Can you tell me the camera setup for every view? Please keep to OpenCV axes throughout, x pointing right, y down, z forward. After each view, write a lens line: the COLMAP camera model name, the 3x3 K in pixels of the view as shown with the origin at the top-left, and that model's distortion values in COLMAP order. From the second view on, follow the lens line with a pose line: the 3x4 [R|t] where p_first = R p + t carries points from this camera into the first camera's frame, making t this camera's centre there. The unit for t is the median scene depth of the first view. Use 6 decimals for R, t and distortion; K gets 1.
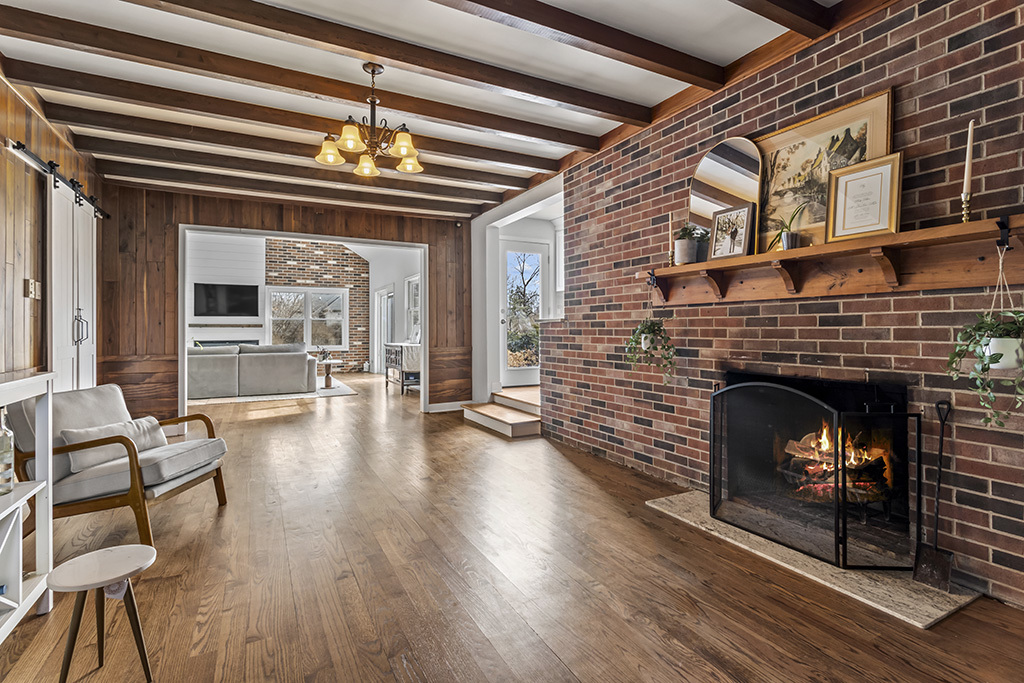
lens RADIAL K [[487.4, 0, 509.7], [0, 487.4, 333.0], [0, 0, 1]] dist [0.001378, 0.001404]
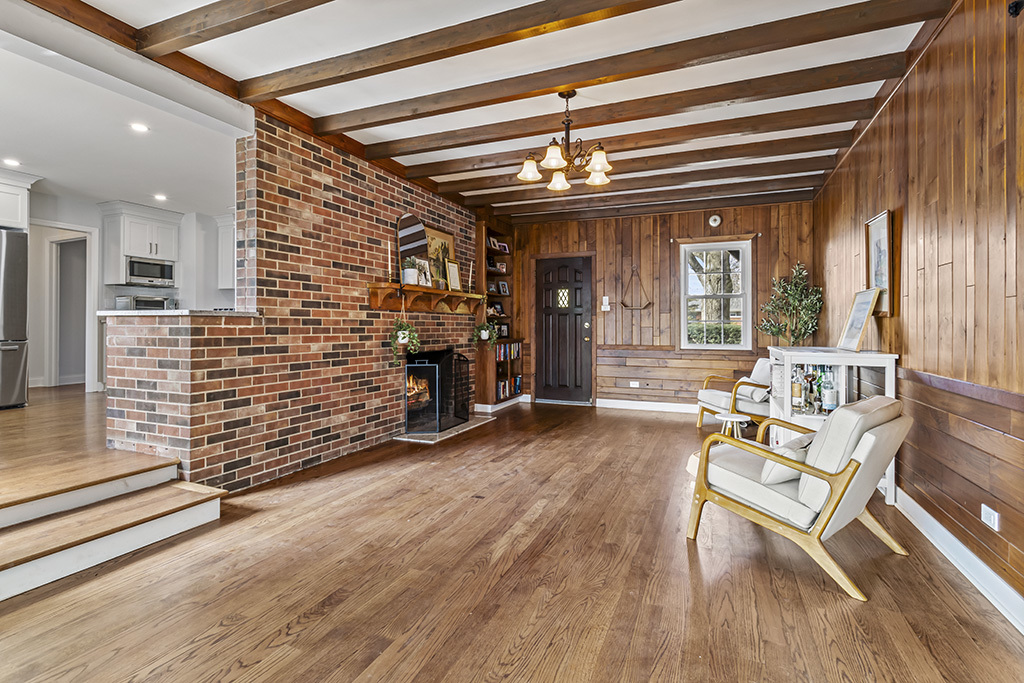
lens RADIAL K [[487.4, 0, 511.6], [0, 487.4, 332.7], [0, 0, 1]] dist [0.001378, 0.001404]
pose [[-0.631253, -0.007529, 0.775540, -0.785126], [0.004689, 0.999898, 0.013524, -0.008567], [-0.775563, 0.012174, -0.631153, 1.324120]]
